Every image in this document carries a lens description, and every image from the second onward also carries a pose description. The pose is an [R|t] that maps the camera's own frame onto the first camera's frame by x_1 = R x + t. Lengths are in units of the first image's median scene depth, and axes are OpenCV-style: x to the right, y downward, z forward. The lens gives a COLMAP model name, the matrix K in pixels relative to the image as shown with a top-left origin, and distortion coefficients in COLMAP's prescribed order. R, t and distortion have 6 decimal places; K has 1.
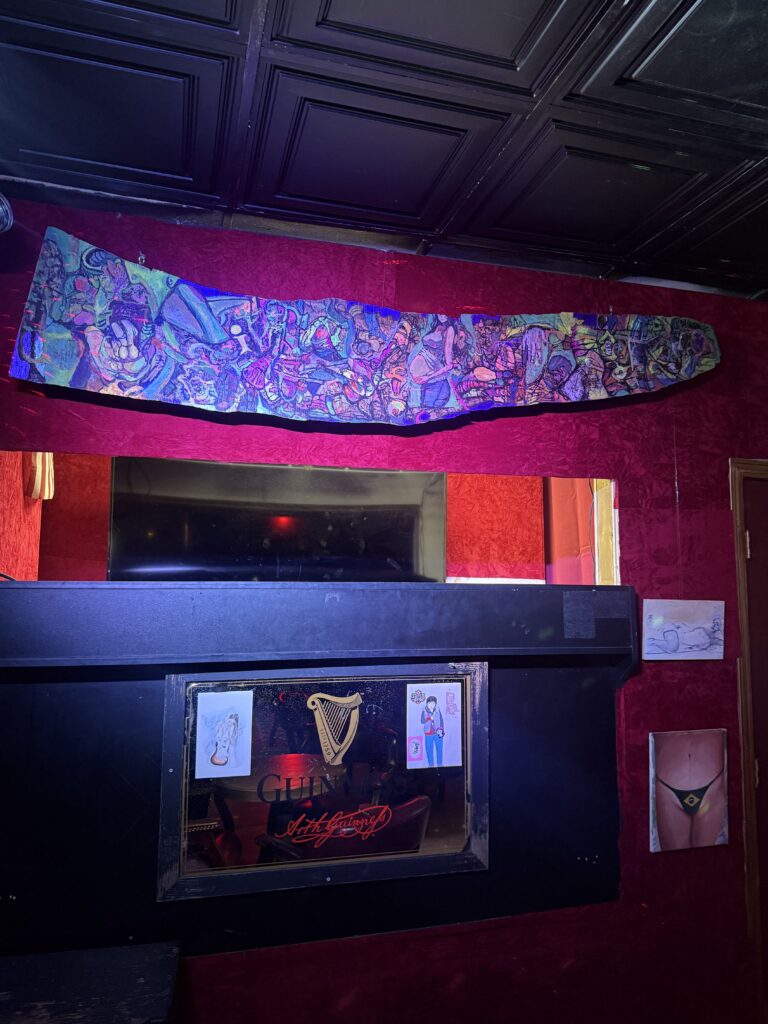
lens RADIAL K [[721.2, 0, 382.6], [0, 721.2, 512.8], [0, 0, 1]] dist [0.026613, -0.012872]
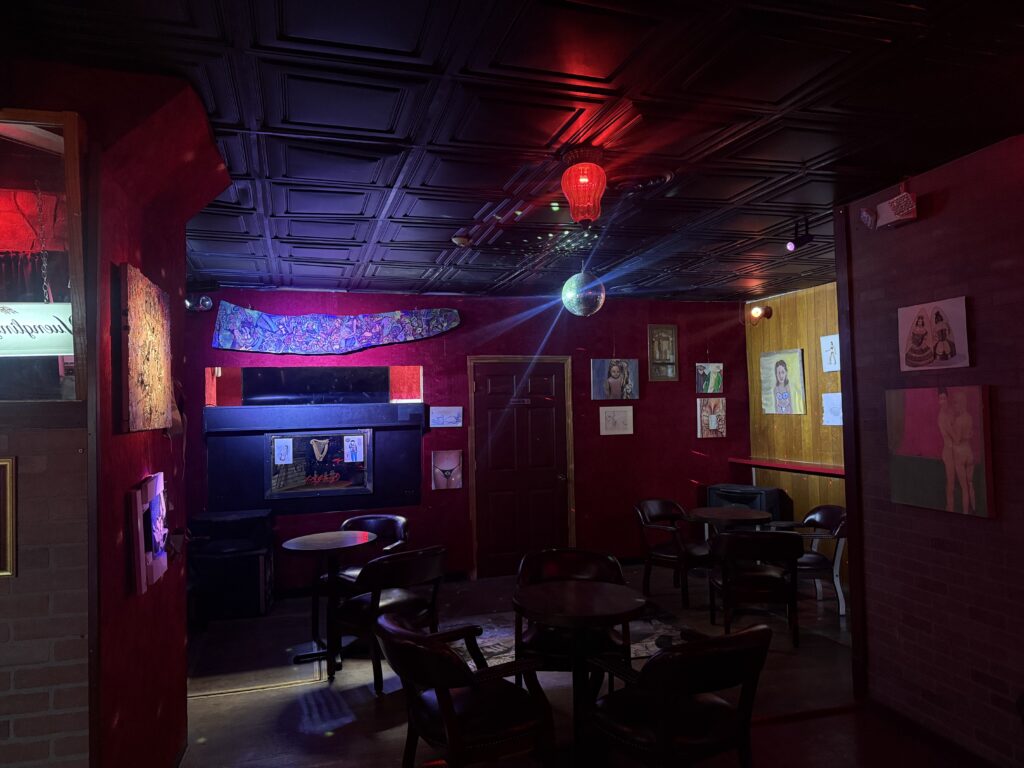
lens RADIAL K [[721.2, 0, 539.1], [0, 721.2, 387.8], [0, 0, 1]] dist [0.026613, -0.012872]
pose [[0.998502, -0.024493, 0.048933, 0.721633], [0.020282, 0.996195, 0.084765, -0.216301], [-0.050823, -0.083646, 0.995199, -2.114057]]
